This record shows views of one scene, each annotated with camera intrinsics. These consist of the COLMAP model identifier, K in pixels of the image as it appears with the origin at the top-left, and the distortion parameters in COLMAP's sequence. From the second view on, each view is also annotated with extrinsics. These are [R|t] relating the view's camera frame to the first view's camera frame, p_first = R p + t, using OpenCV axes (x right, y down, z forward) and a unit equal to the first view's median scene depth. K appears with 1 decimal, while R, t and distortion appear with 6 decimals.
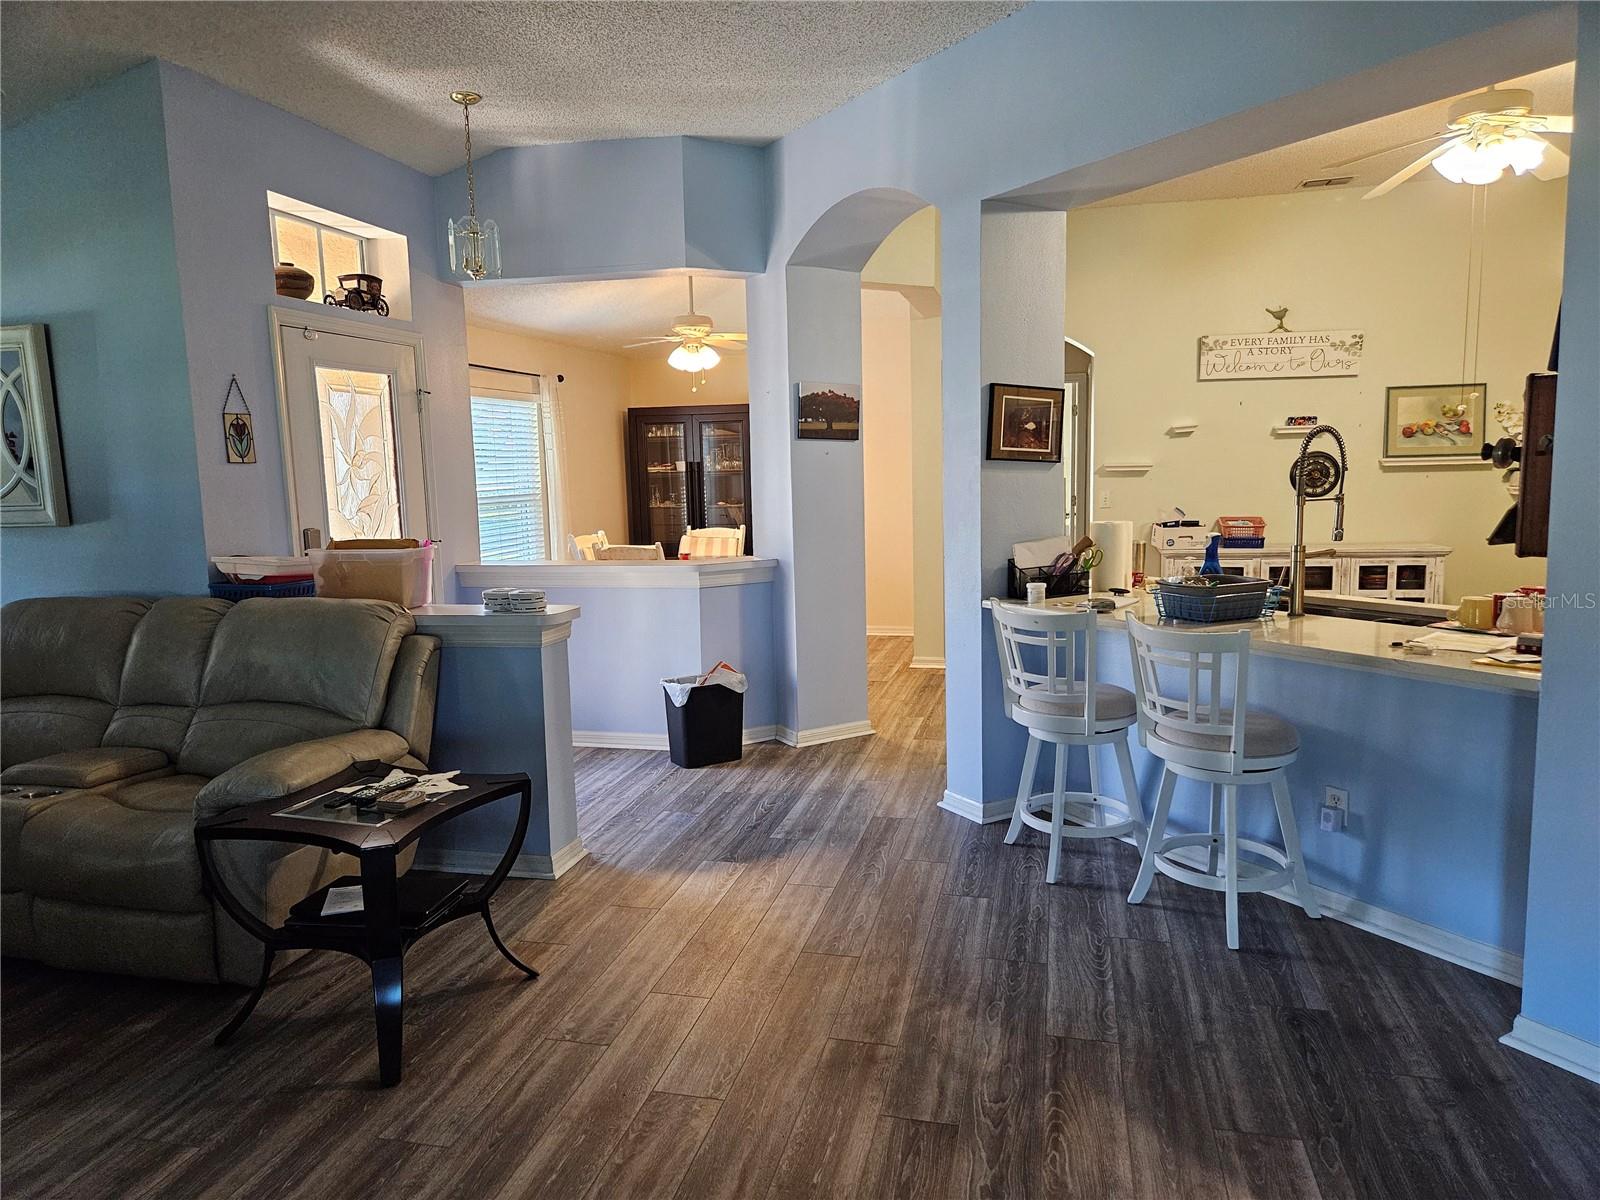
lens RADIAL K [[1062.2, 0, 795.1], [0, 1062.2, 595.7], [0, 0, 1]] dist [0.062193, -0.049139]
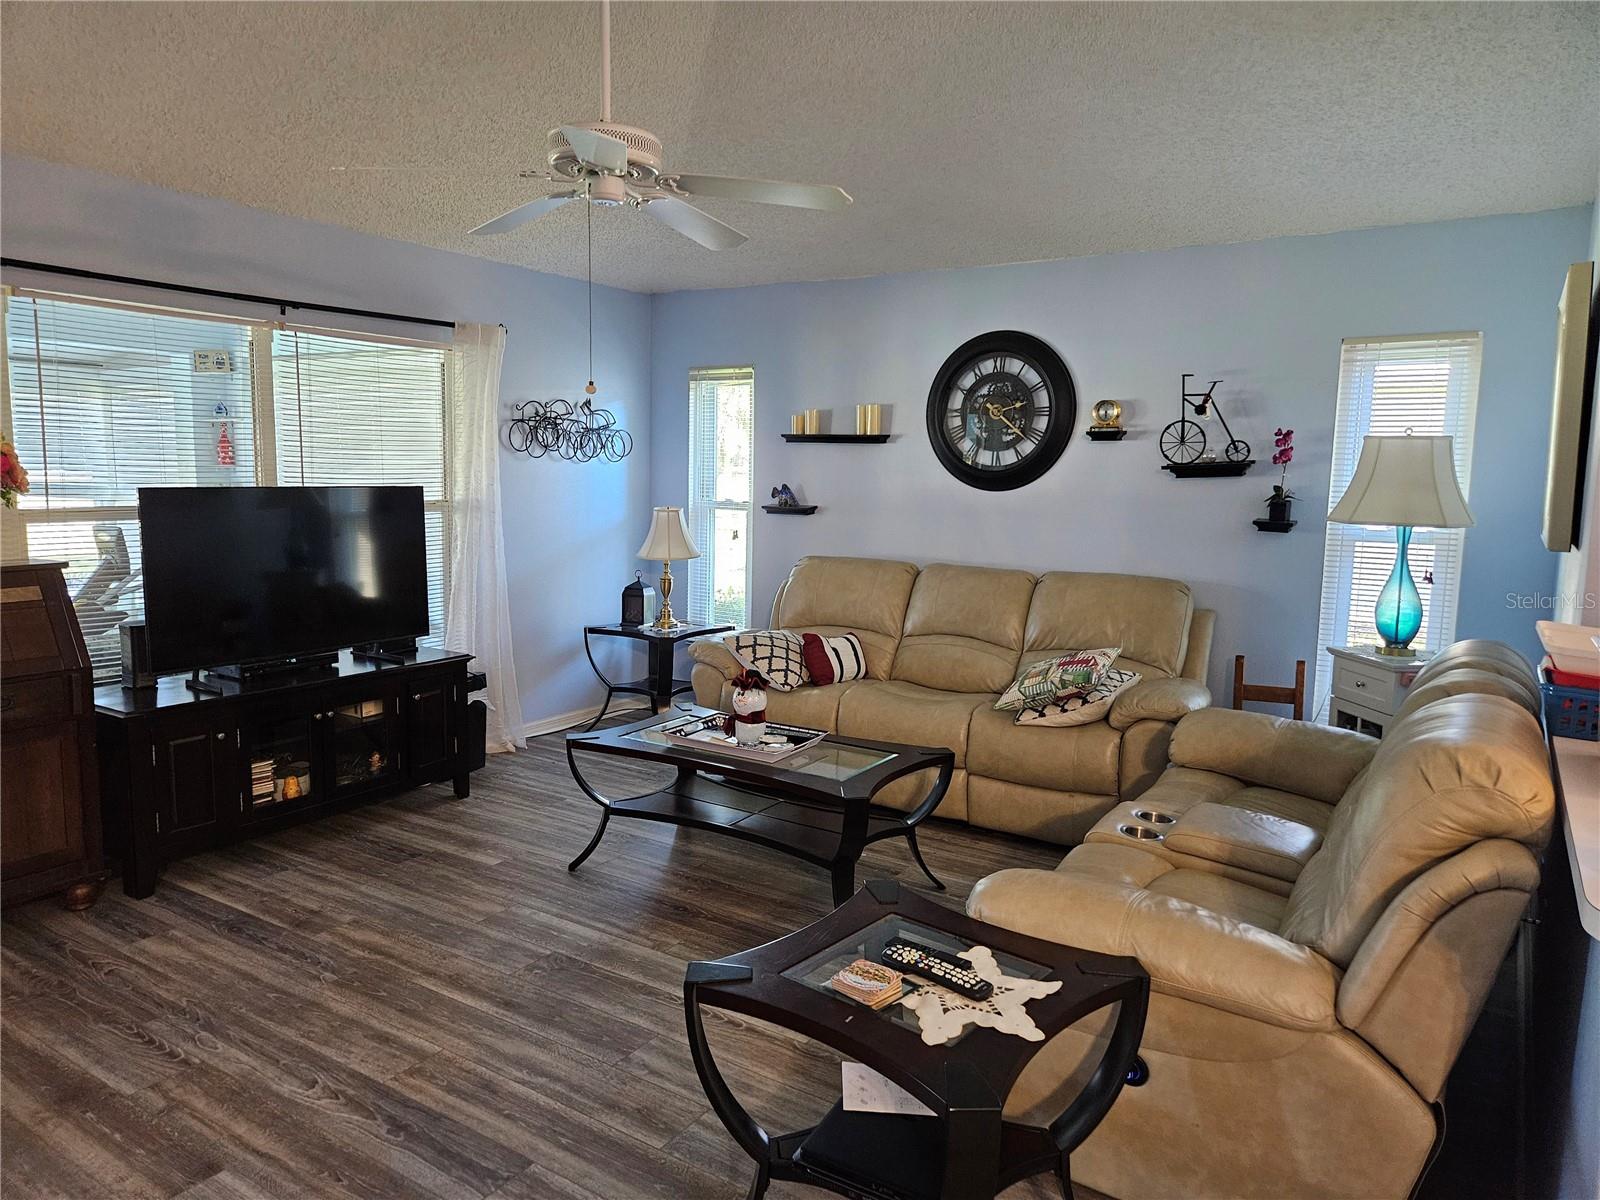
lens RADIAL K [[1062.2, 0, 791.0], [0, 1062.2, 596.1], [0, 0, 1]] dist [0.062193, -0.049139]
pose [[-0.329508, 0.132829, -0.934763, 0.167288], [-0.127551, 0.974715, 0.183469, -0.112781], [0.935497, 0.179685, -0.304234, 0.844453]]
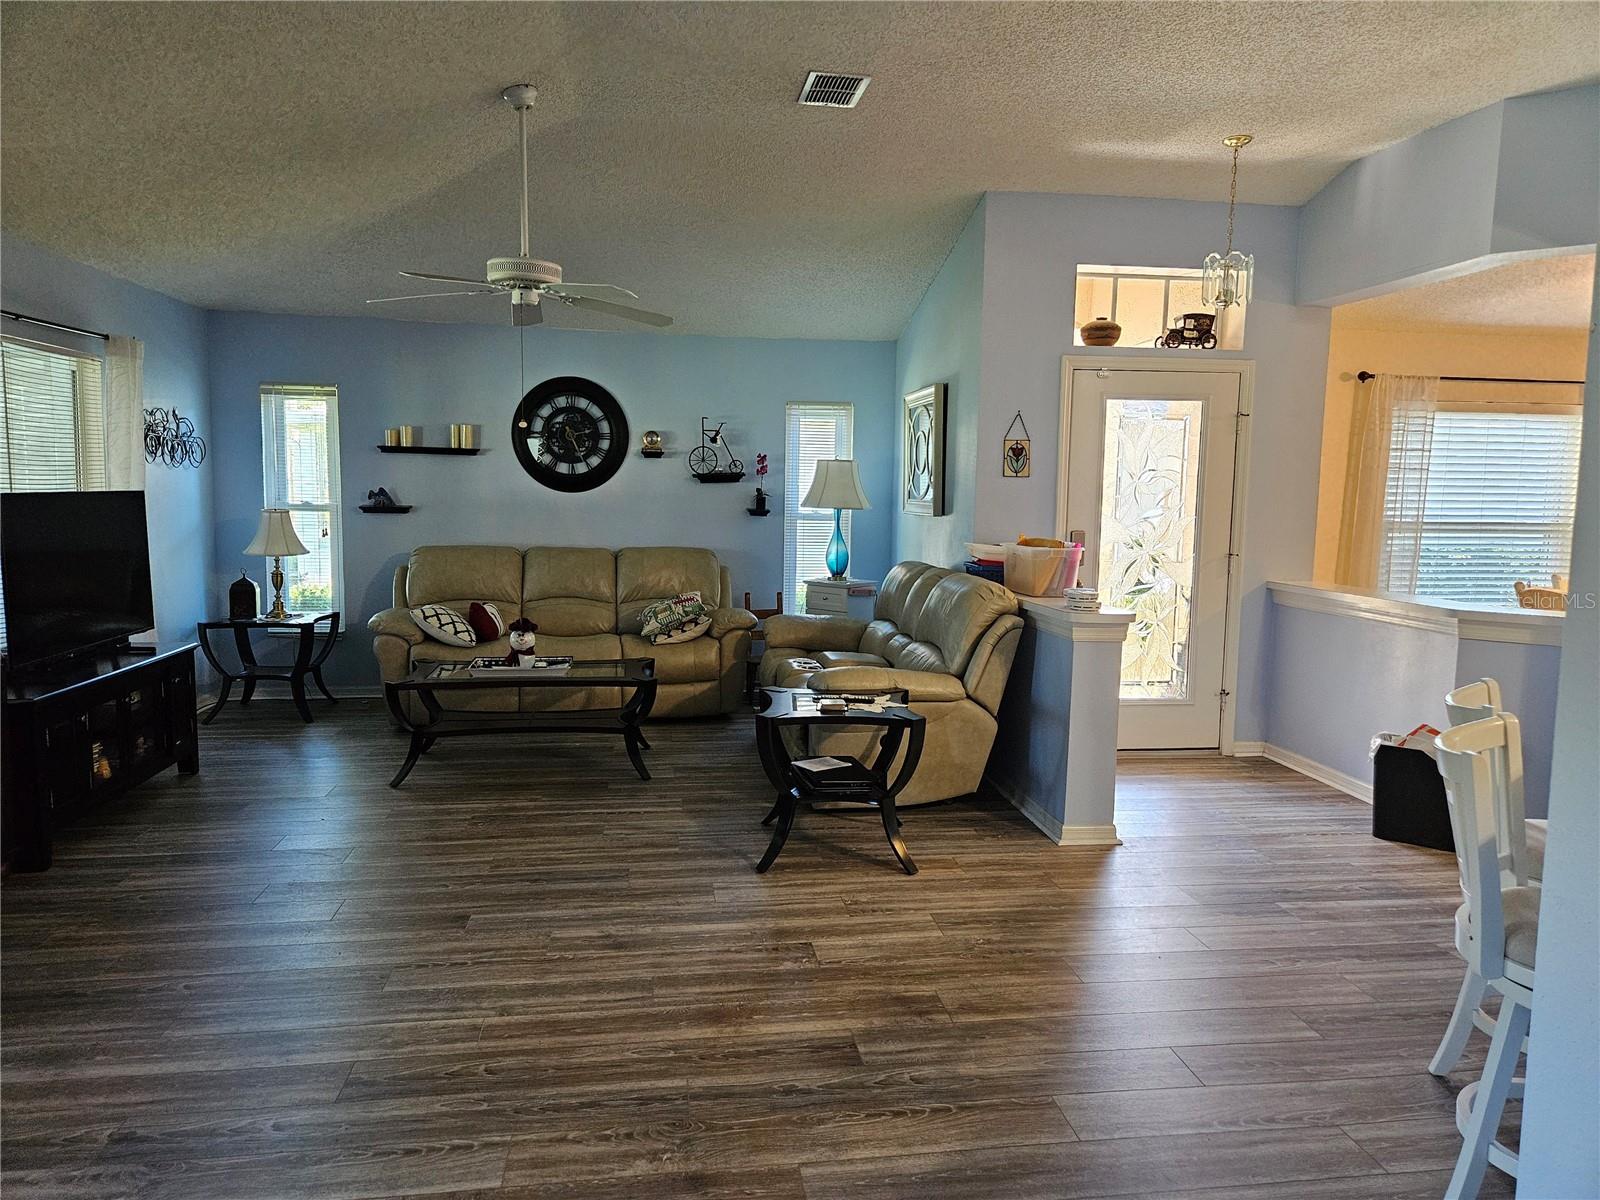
lens RADIAL K [[1062.2, 0, 806.1], [0, 1062.2, 597.7], [0, 0, 1]] dist [0.062193, -0.049139]
pose [[0.381227, 0.127176, -0.915692, 0.706873], [-0.141659, 0.986831, 0.078080, -0.047030], [0.913564, 0.099950, 0.394222, 0.288675]]
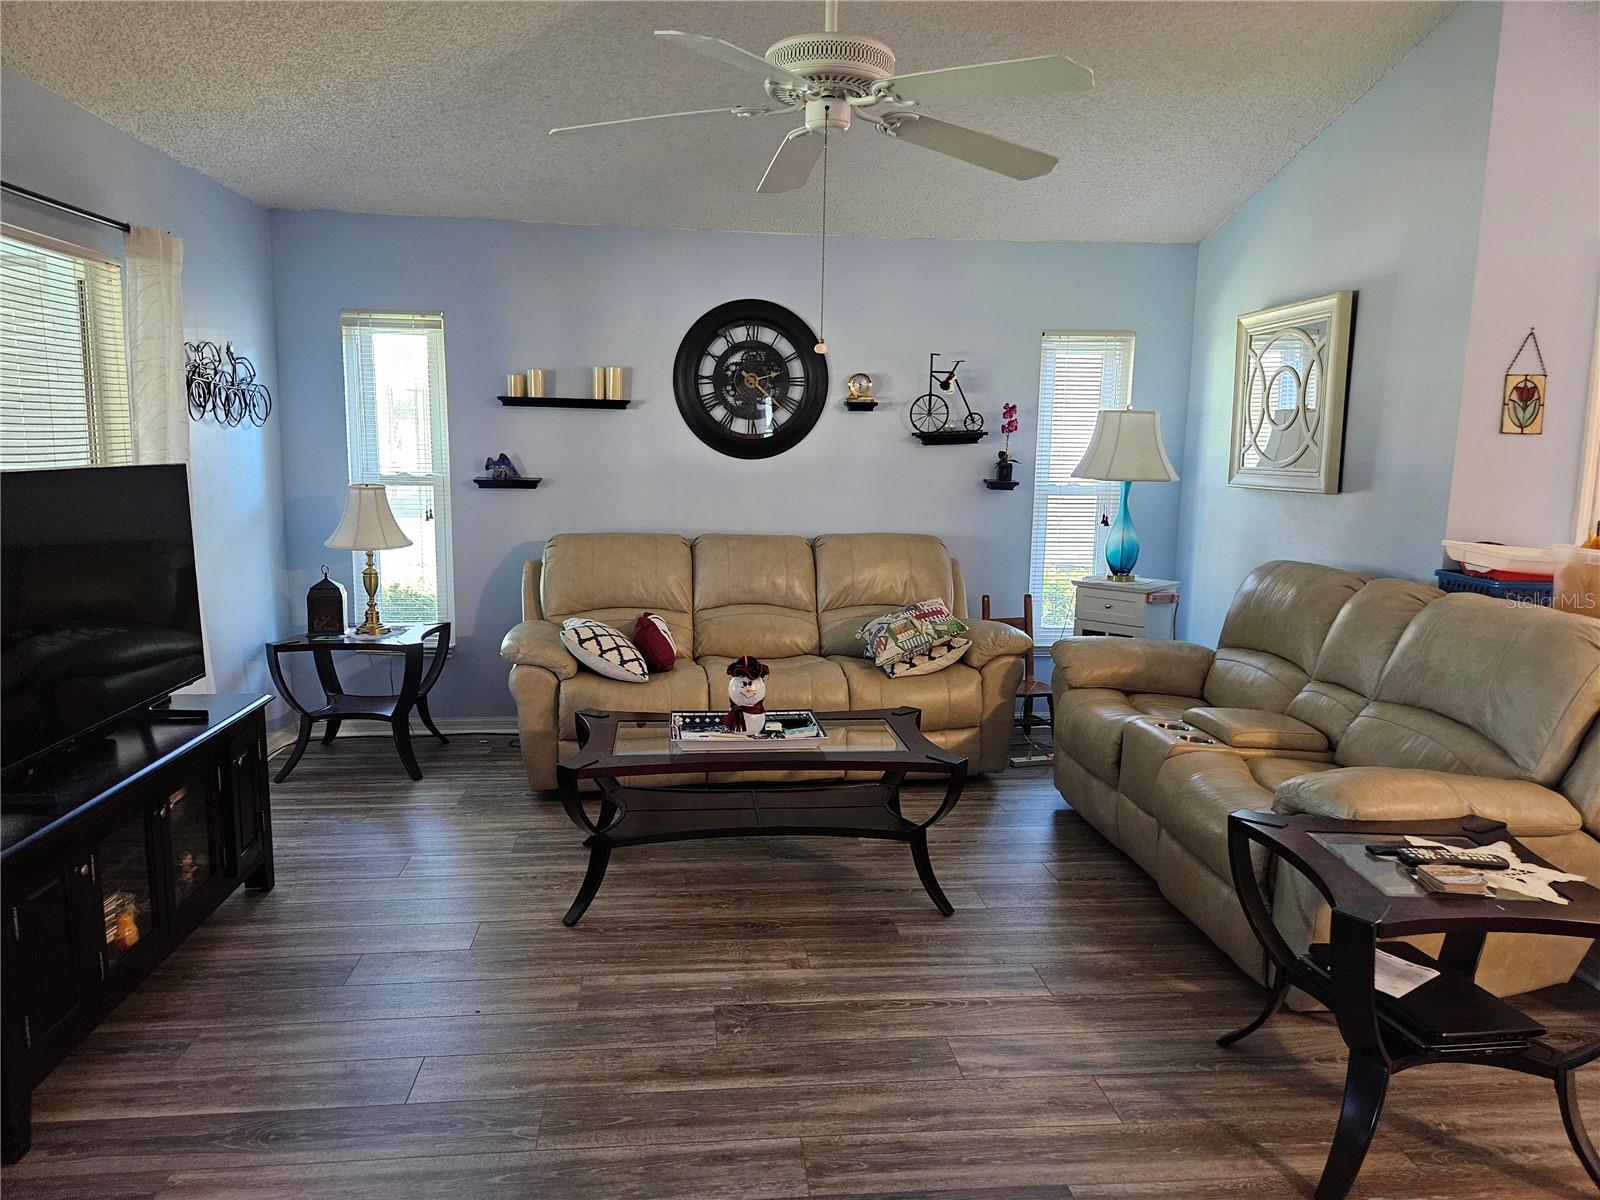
lens RADIAL K [[1062.2, 0, 786.6], [0, 1062.2, 603.2], [0, 0, 1]] dist [0.062193, -0.049139]
pose [[0.329327, 0.169794, -0.928824, 0.117698], [-0.140008, 0.981605, 0.129801, -0.026315], [0.933778, 0.087296, 0.347042, 0.211039]]
